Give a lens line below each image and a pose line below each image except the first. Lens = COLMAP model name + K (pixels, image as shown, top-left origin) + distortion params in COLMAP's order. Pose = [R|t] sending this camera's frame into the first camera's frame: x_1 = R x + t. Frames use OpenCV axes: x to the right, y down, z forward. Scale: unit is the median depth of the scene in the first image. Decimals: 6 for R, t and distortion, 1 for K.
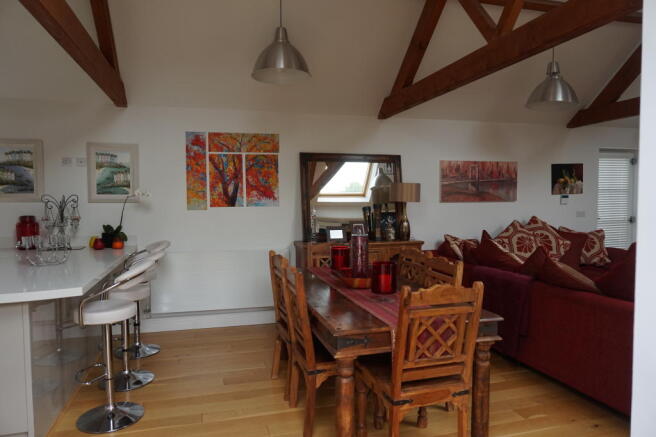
lens RADIAL K [[445.2, 0, 329.8], [0, 445.2, 219.4], [0, 0, 1]] dist [-0.009808, 0.000688]
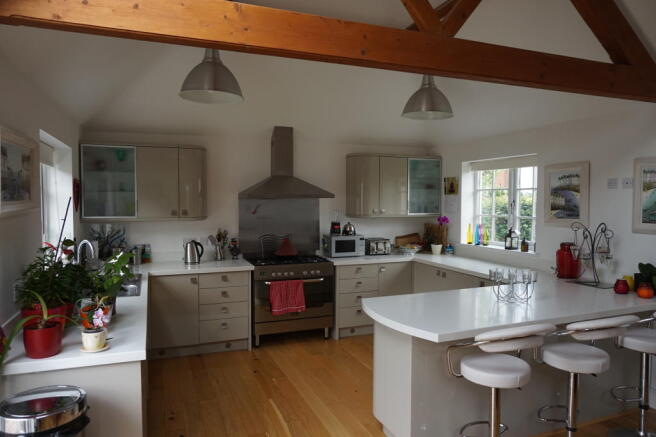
lens RADIAL K [[445.2, 0, 329.8], [0, 445.2, 219.4], [0, 0, 1]] dist [-0.009808, 0.000688]
pose [[0.080830, 0.046235, -0.995655, 0.155371], [-0.044808, 0.998082, 0.042710, -0.052508], [0.995720, 0.041161, 0.082747, 0.280263]]
